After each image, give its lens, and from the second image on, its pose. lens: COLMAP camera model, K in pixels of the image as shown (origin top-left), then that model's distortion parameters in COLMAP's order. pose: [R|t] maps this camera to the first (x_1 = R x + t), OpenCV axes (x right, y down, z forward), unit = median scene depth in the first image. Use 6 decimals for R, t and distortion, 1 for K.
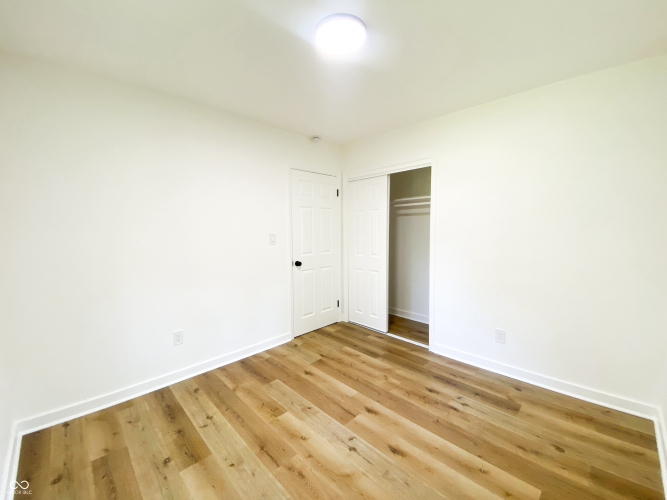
lens RADIAL K [[274.2, 0, 330.2], [0, 274.2, 249.0], [0, 0, 1]] dist [0.020785, -0.018765]
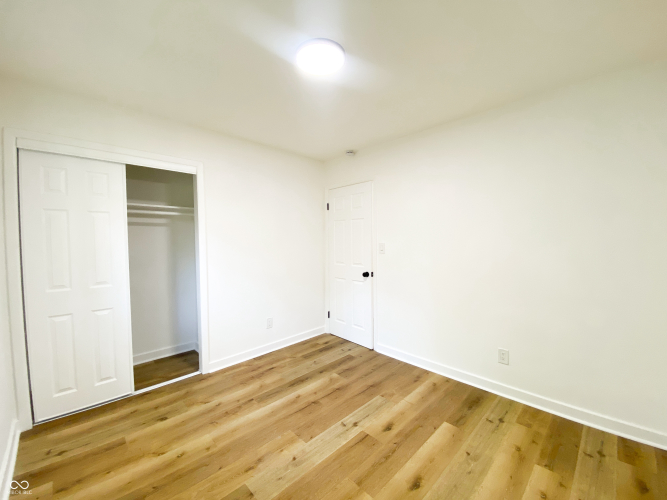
lens RADIAL K [[274.2, 0, 330.2], [0, 274.2, 249.0], [0, 0, 1]] dist [0.020785, -0.018765]
pose [[-0.022077, -0.020801, 0.999540, -0.561794], [0.079850, 0.996553, 0.022502, -0.034372], [-0.996562, 0.080310, -0.020340, 0.570263]]
